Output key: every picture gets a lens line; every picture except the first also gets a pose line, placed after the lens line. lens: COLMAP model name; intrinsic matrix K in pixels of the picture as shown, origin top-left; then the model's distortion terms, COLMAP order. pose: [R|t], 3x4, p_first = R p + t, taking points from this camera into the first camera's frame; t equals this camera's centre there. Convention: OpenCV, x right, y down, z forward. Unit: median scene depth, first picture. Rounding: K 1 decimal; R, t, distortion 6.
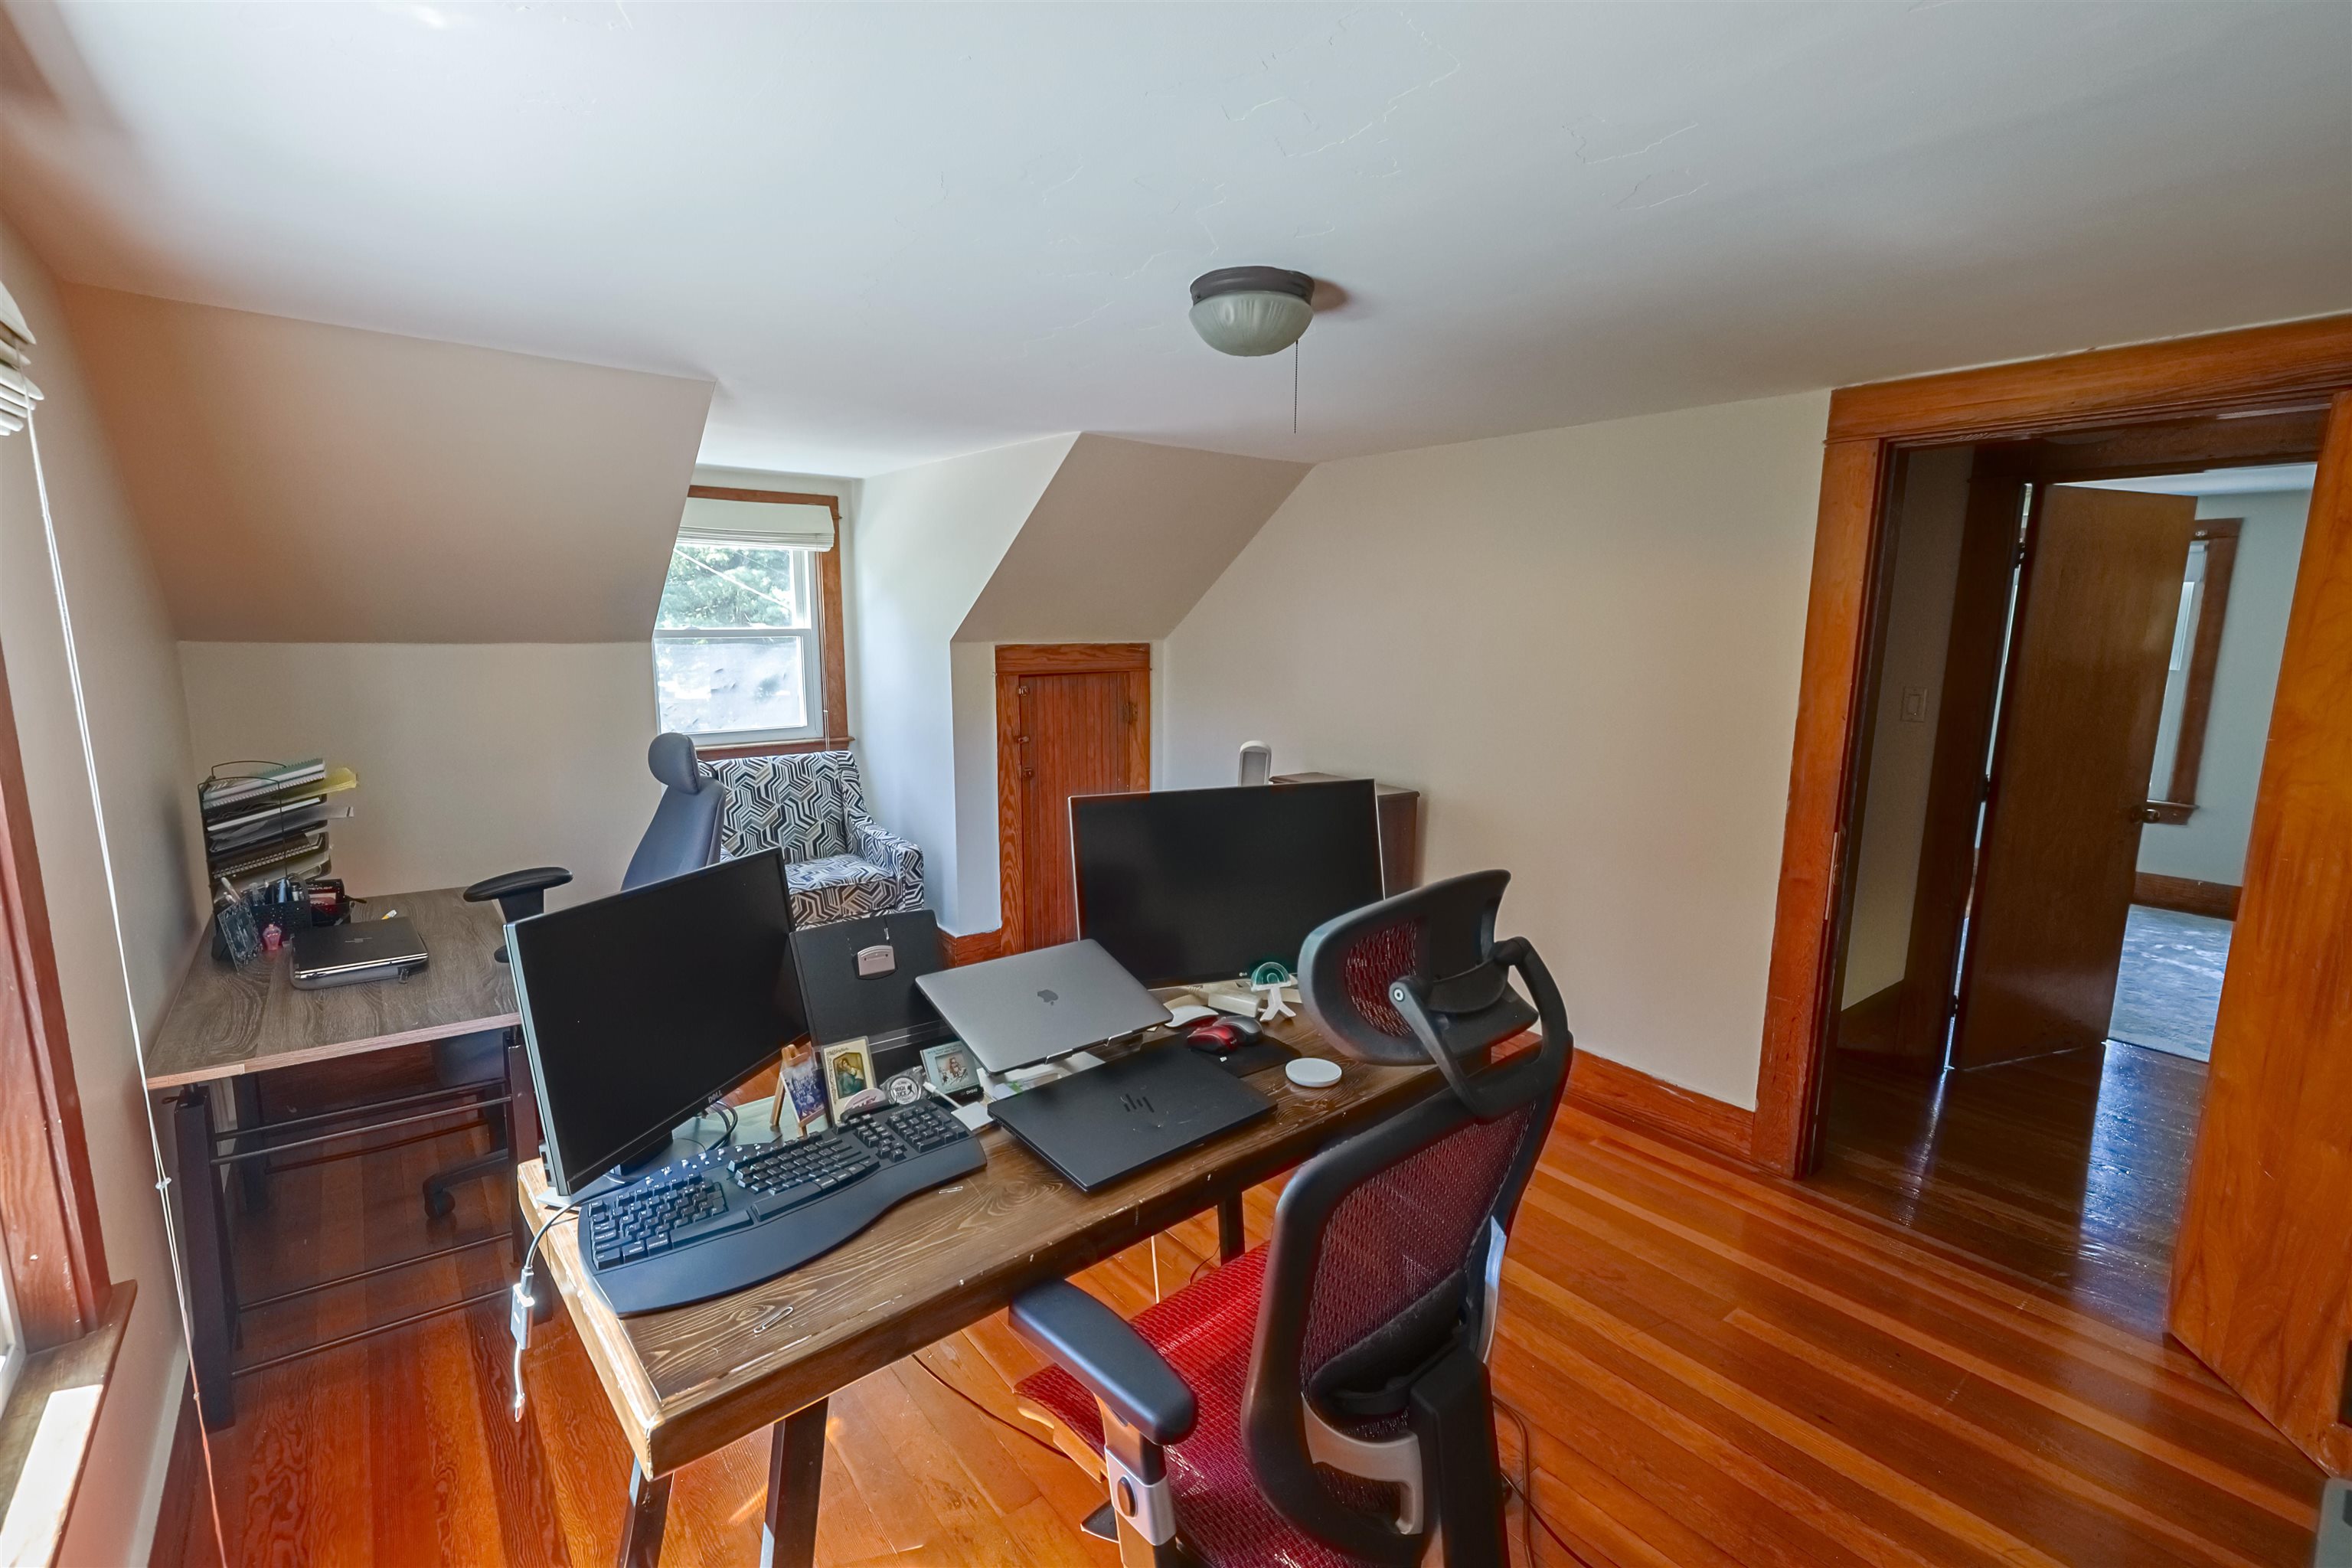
lens RADIAL K [[1045.9, 0, 1173.7], [0, 1045.9, 786.9], [0, 0, 1]] dist [-0.000327, 0.000201]
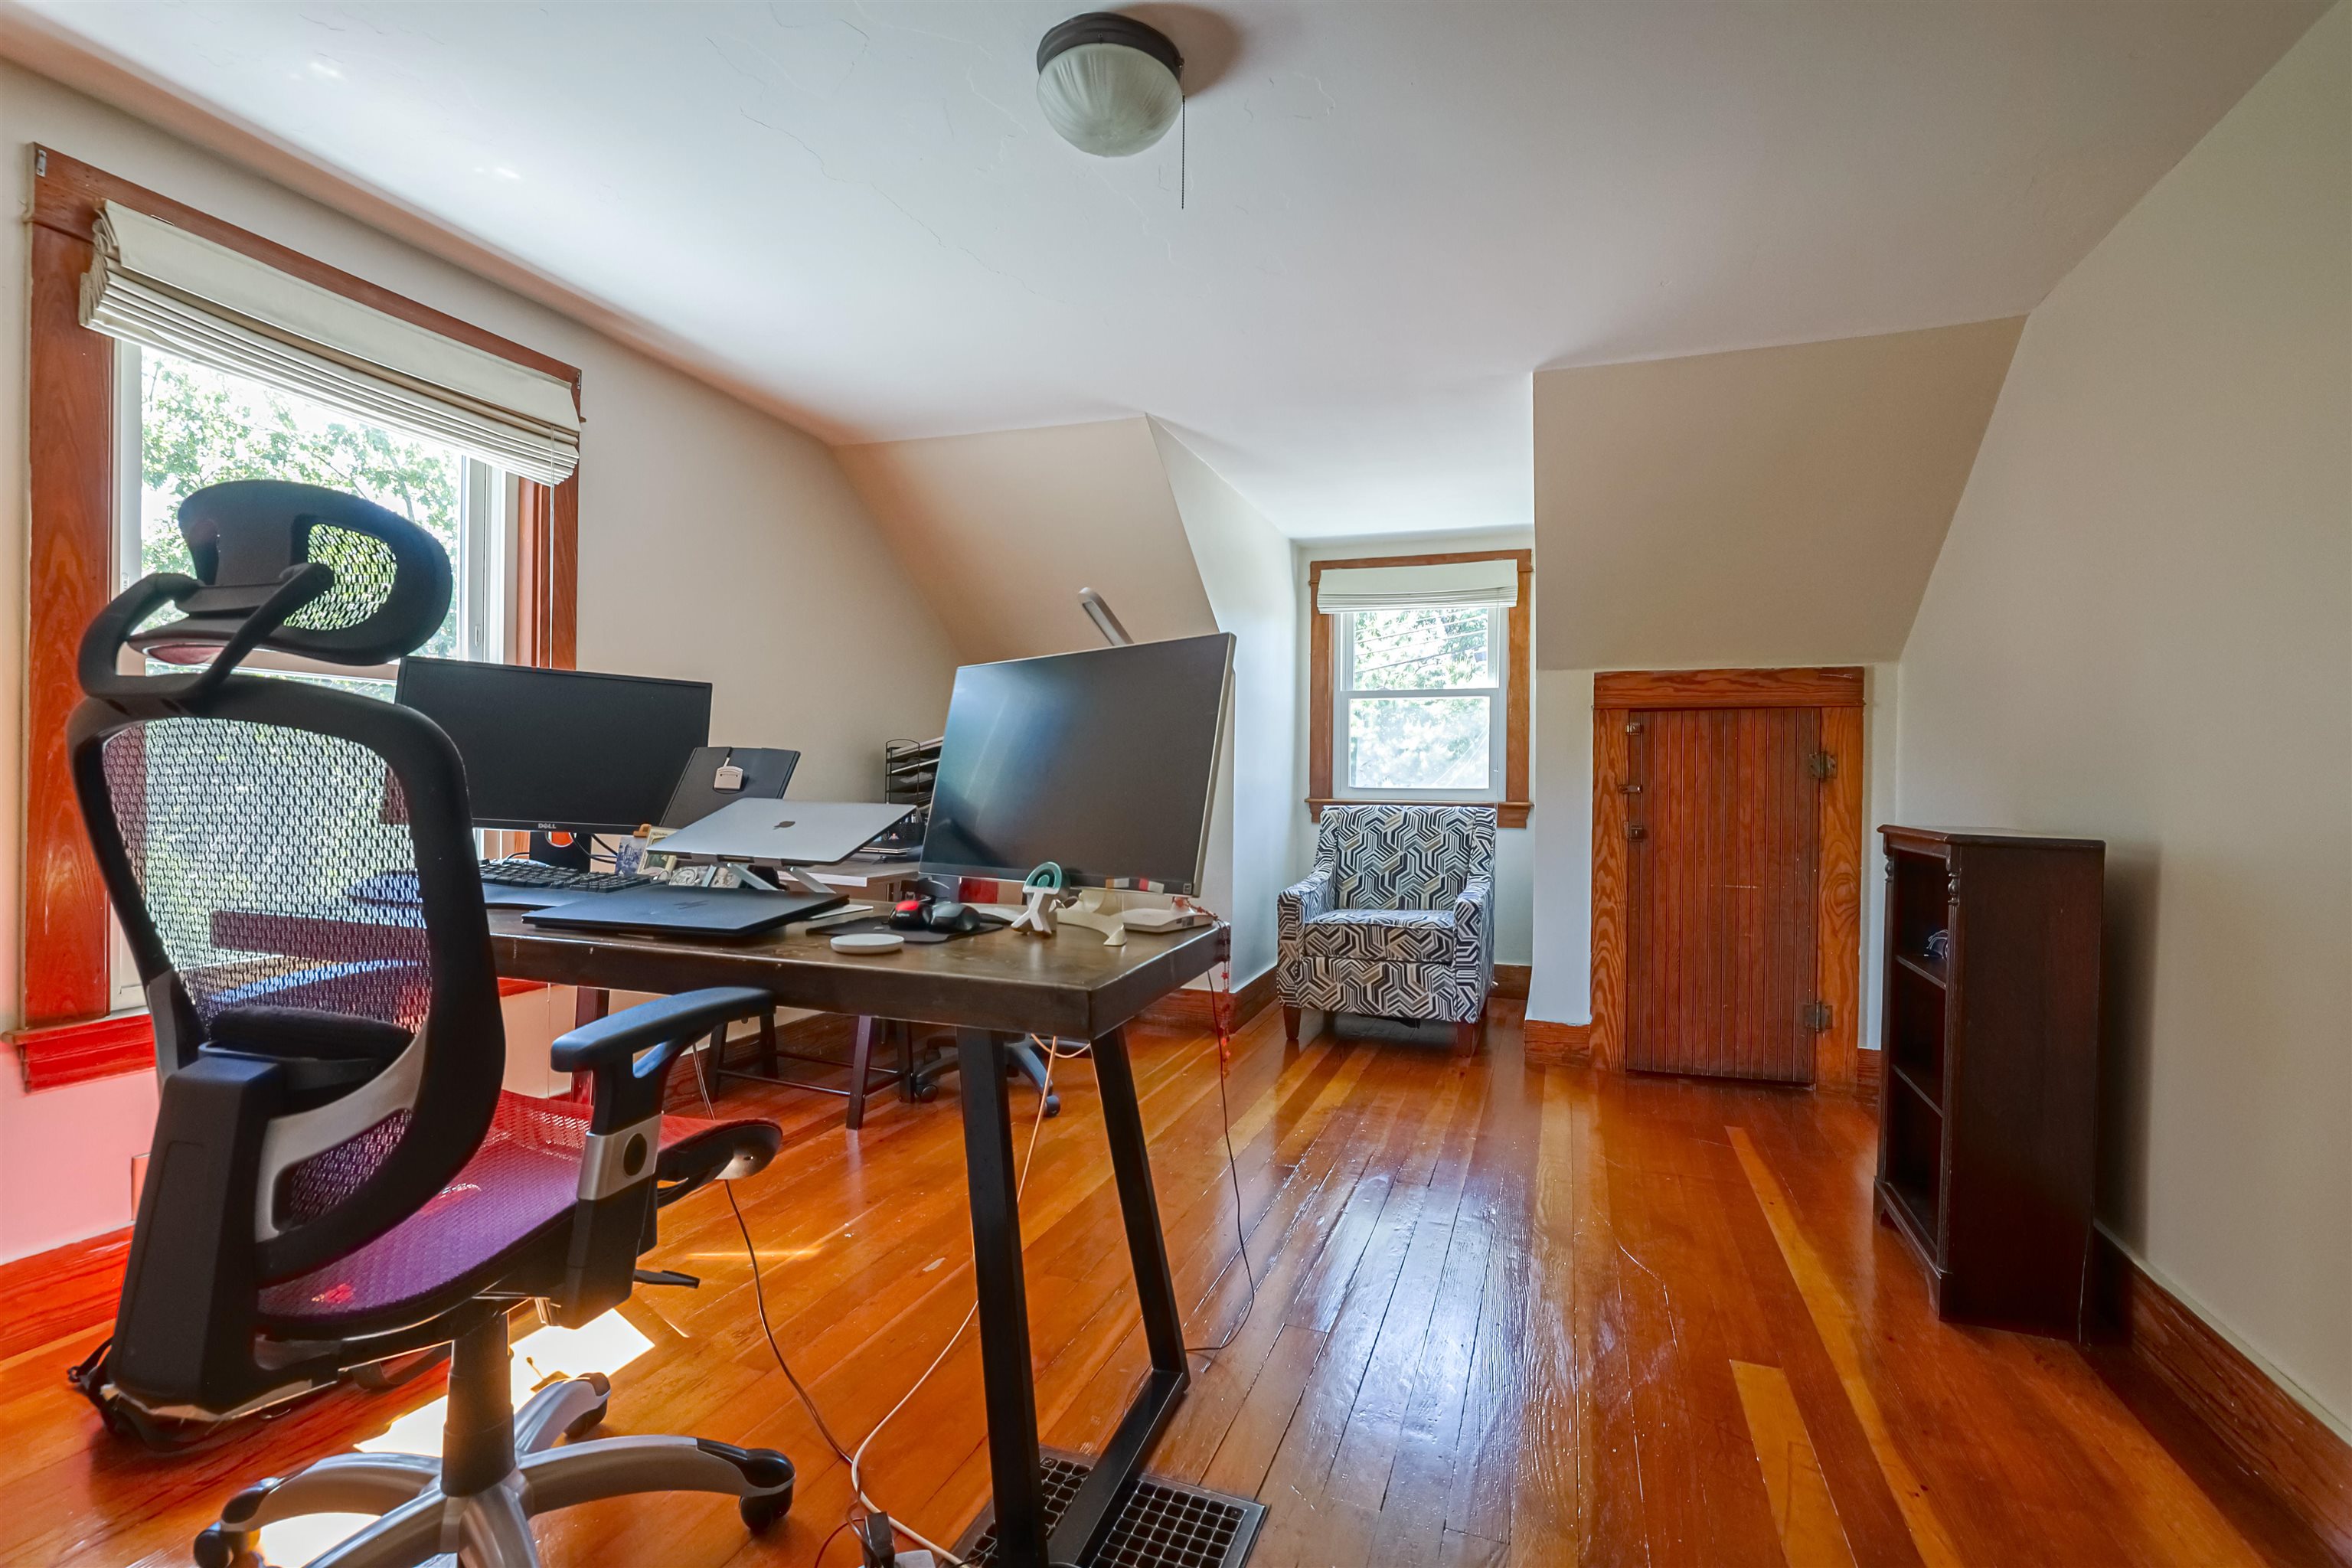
lens RADIAL K [[1045.9, 0, 1173.7], [0, 1045.9, 786.9], [0, 0, 1]] dist [-0.000327, 0.000201]
pose [[0.522512, 0.003727, -0.852624, 0.350231], [-0.149505, 0.984898, -0.087315, 0.073902], [0.839422, 0.173095, 0.515178, 0.292106]]
